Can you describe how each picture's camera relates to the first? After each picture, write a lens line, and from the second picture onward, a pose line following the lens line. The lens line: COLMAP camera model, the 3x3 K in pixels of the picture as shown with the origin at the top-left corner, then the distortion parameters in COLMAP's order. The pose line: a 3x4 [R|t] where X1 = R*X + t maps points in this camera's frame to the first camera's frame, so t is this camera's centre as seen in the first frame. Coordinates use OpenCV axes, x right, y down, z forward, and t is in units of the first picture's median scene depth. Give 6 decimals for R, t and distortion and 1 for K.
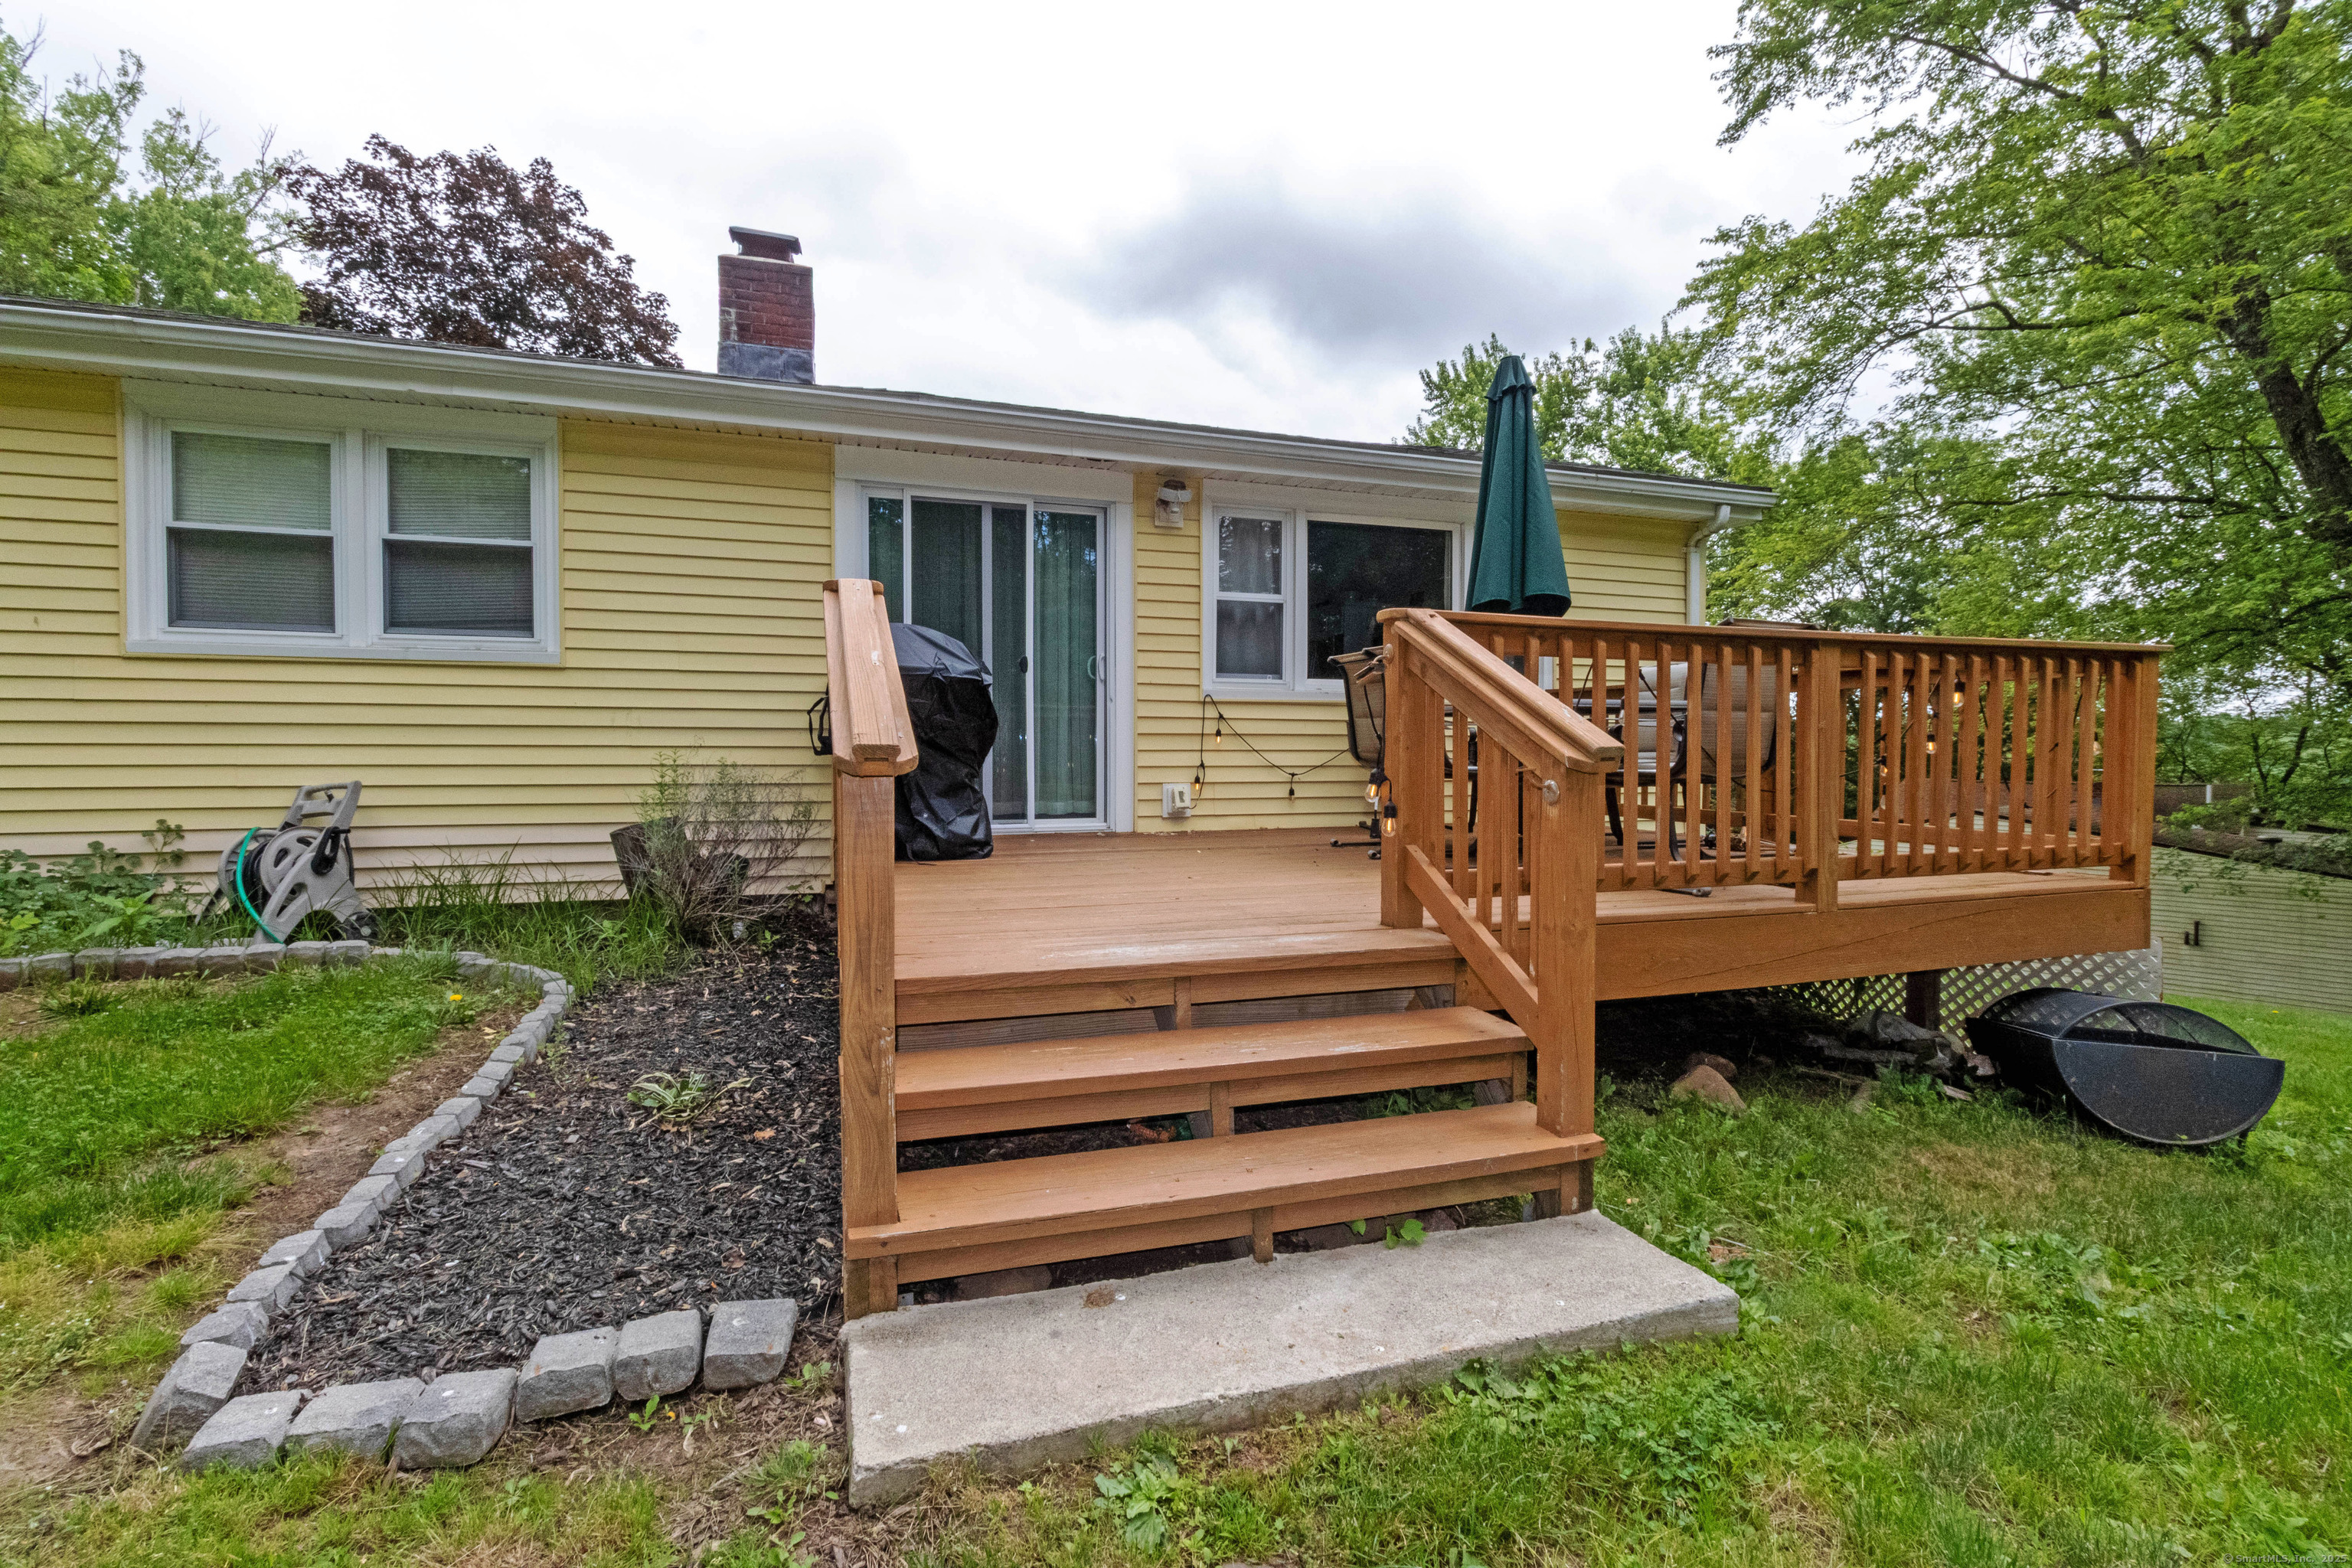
lens RADIAL K [[1112.3, 0, 1176.2], [0, 1112.3, 734.0], [0, 0, 1]] dist [0.004439, 0.000867]
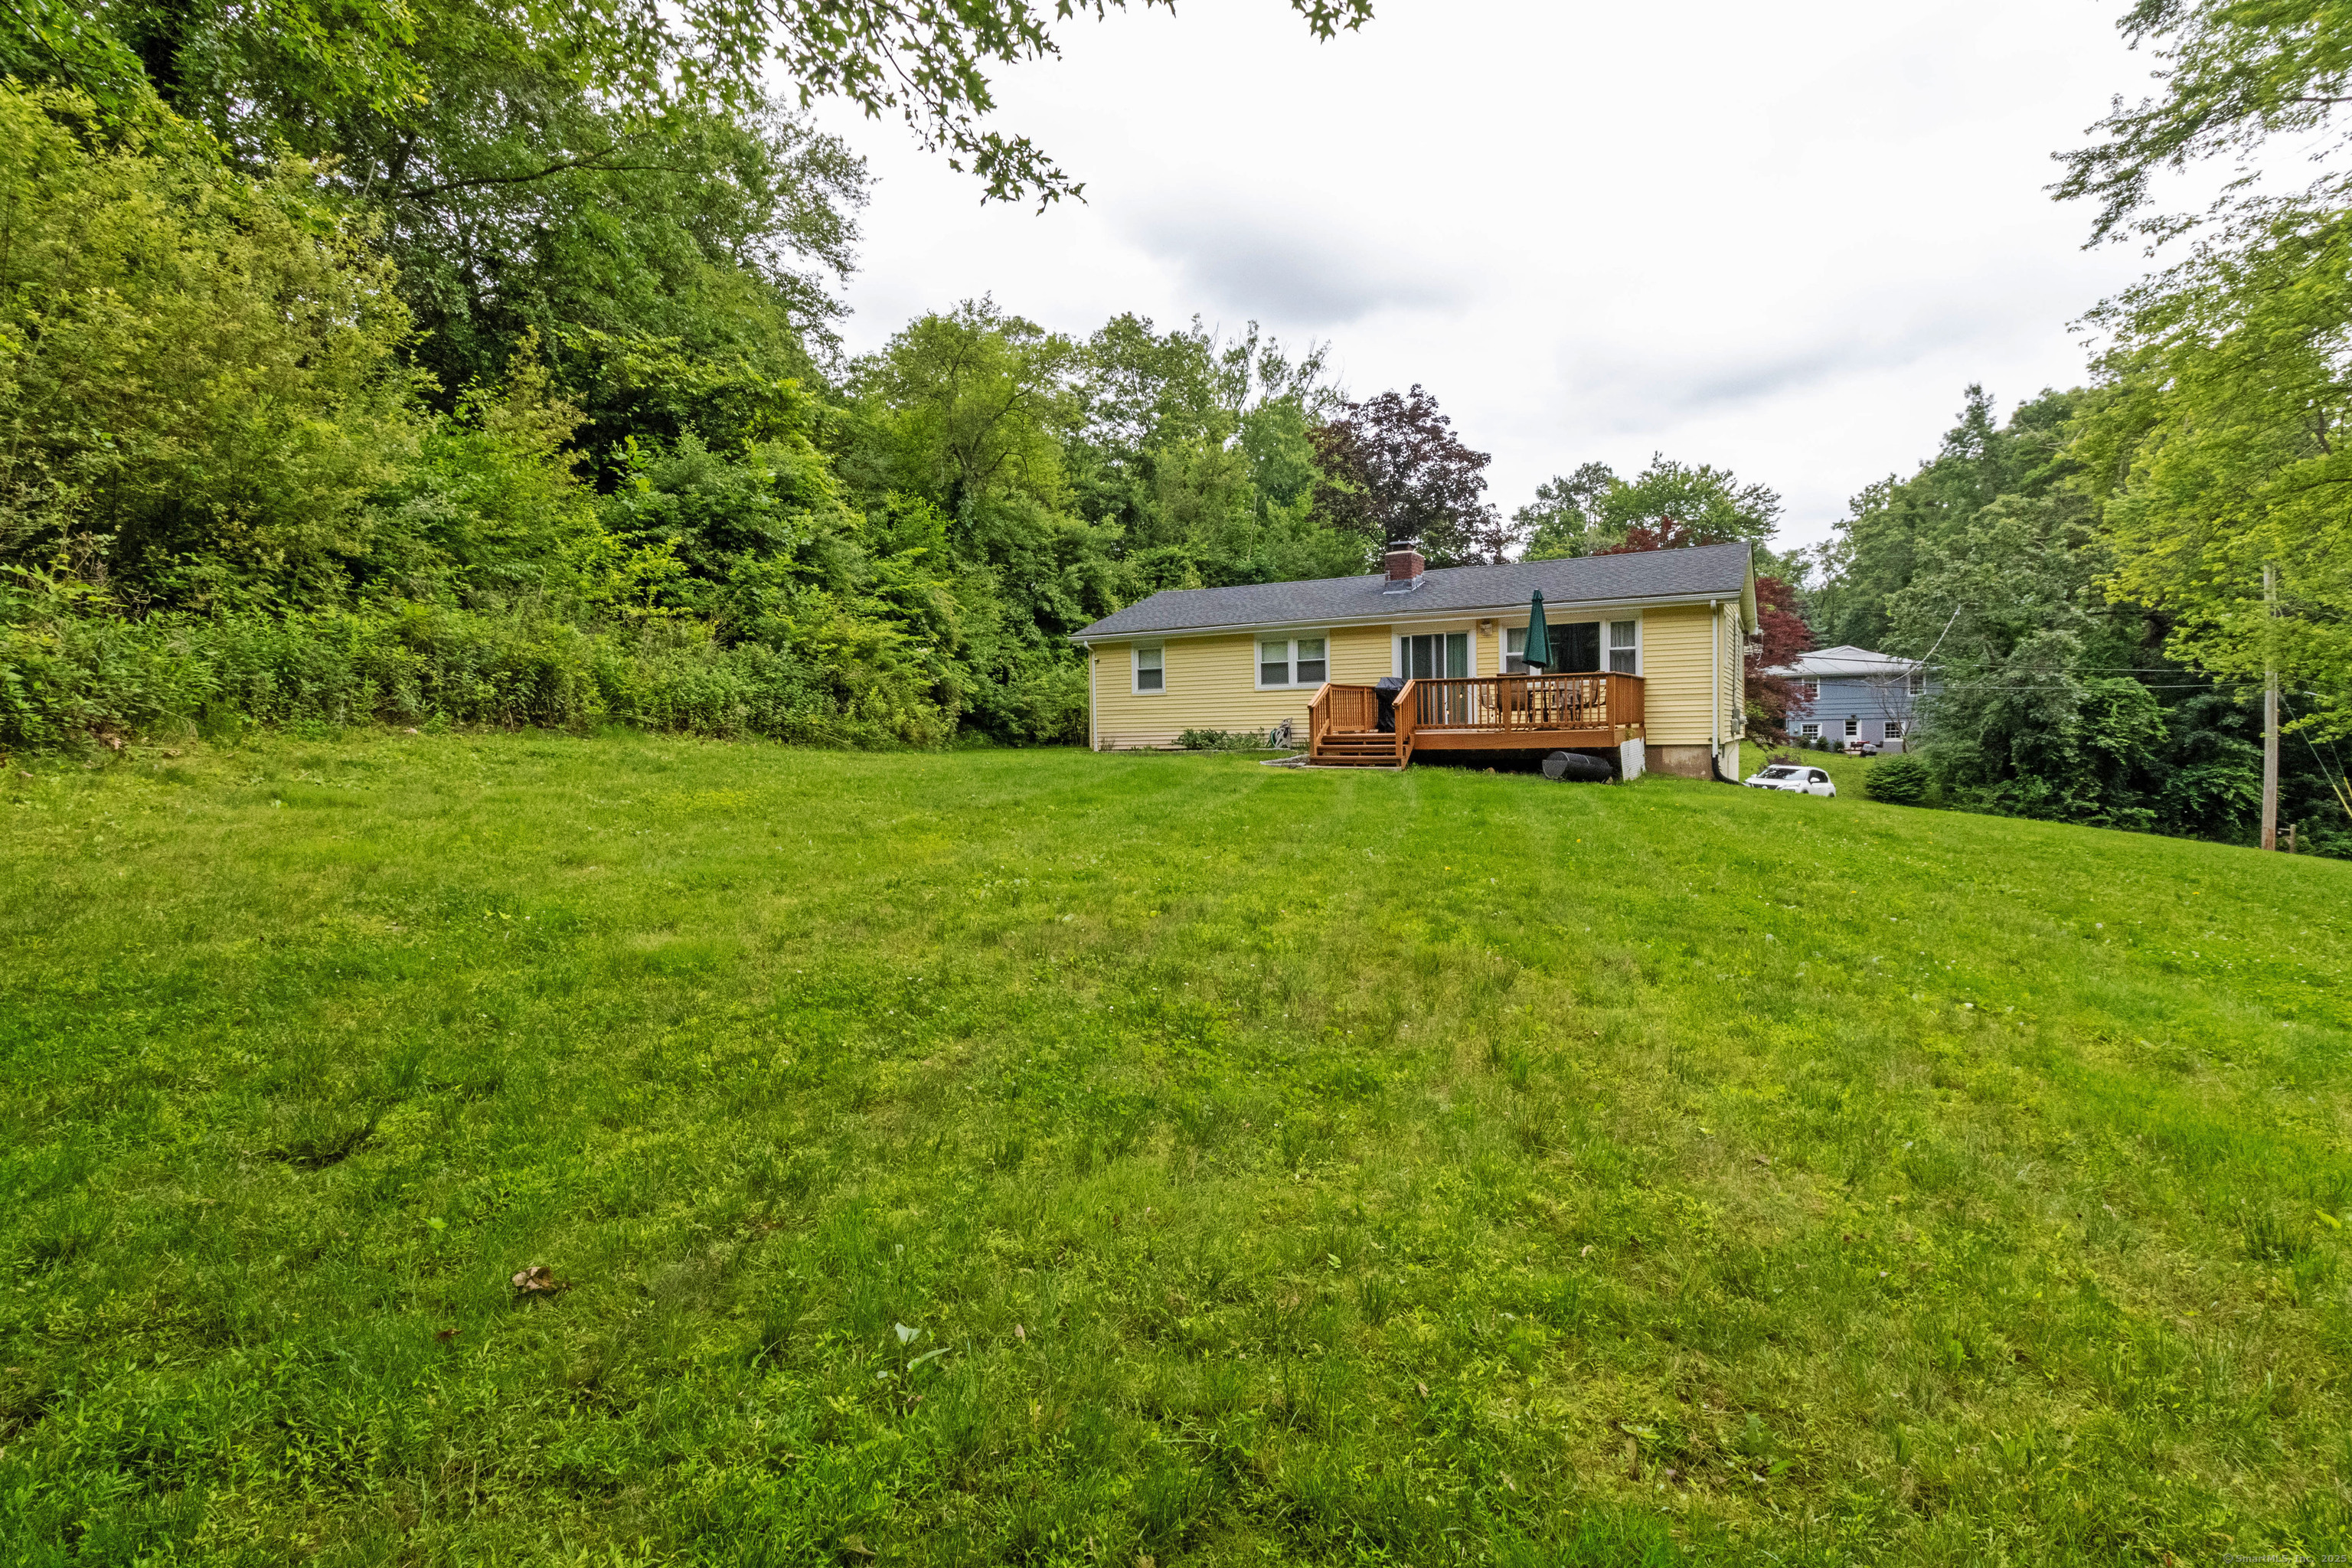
lens RADIAL K [[1112.3, 0, 1176.2], [0, 1112.3, 734.0], [0, 0, 1]] dist [0.004439, 0.000867]
pose [[0.670717, -0.012263, -0.741612, 0.508552], [0.039207, 0.999052, 0.018939, 0.001273], [0.740676, -0.041779, 0.670562, -0.527951]]
